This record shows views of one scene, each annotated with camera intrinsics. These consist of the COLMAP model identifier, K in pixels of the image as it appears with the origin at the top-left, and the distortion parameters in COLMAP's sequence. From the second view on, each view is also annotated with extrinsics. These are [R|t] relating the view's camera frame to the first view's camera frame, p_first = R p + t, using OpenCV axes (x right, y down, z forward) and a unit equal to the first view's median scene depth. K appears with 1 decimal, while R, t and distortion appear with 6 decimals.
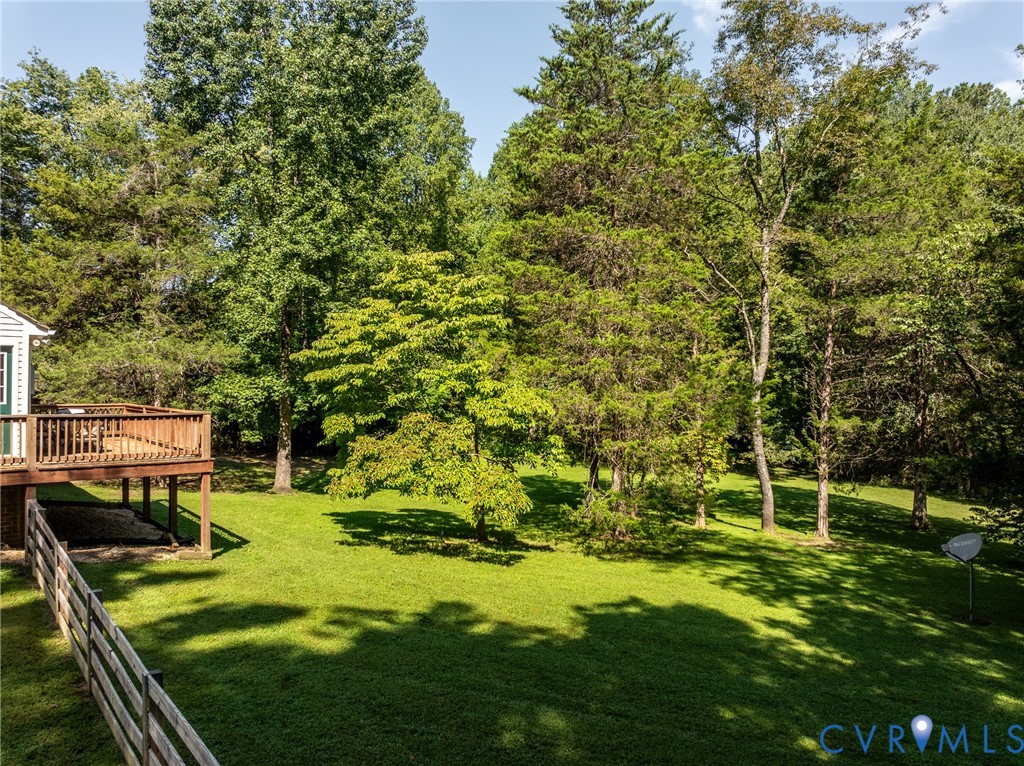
lens RADIAL K [[721.3, 0, 512.4], [0, 721.3, 381.0], [0, 0, 1]] dist [-0.034478, 0.005490]
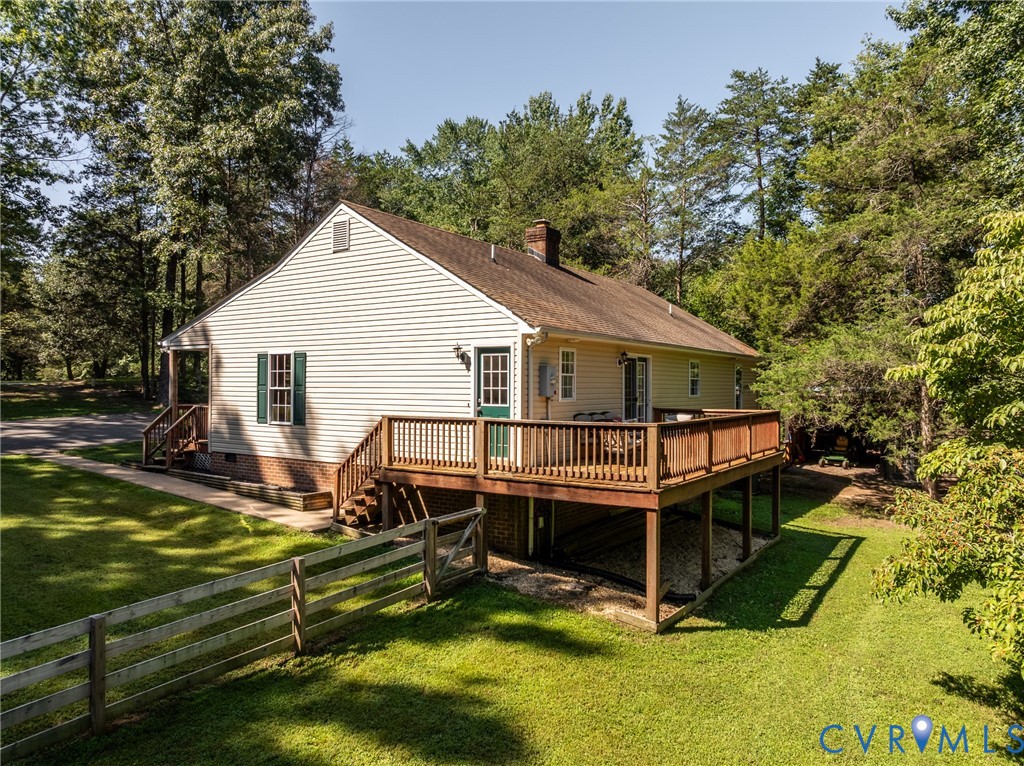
lens RADIAL K [[712.3, 0, 509.2], [0, 712.3, 380.1], [0, 0, 1]] dist [0.004163, -0.006272]
pose [[0.297342, -0.007473, -0.954742, 0.241750], [0.006170, 0.999964, -0.005906, 0.002736], [0.954751, -0.004134, 0.297377, 0.757354]]
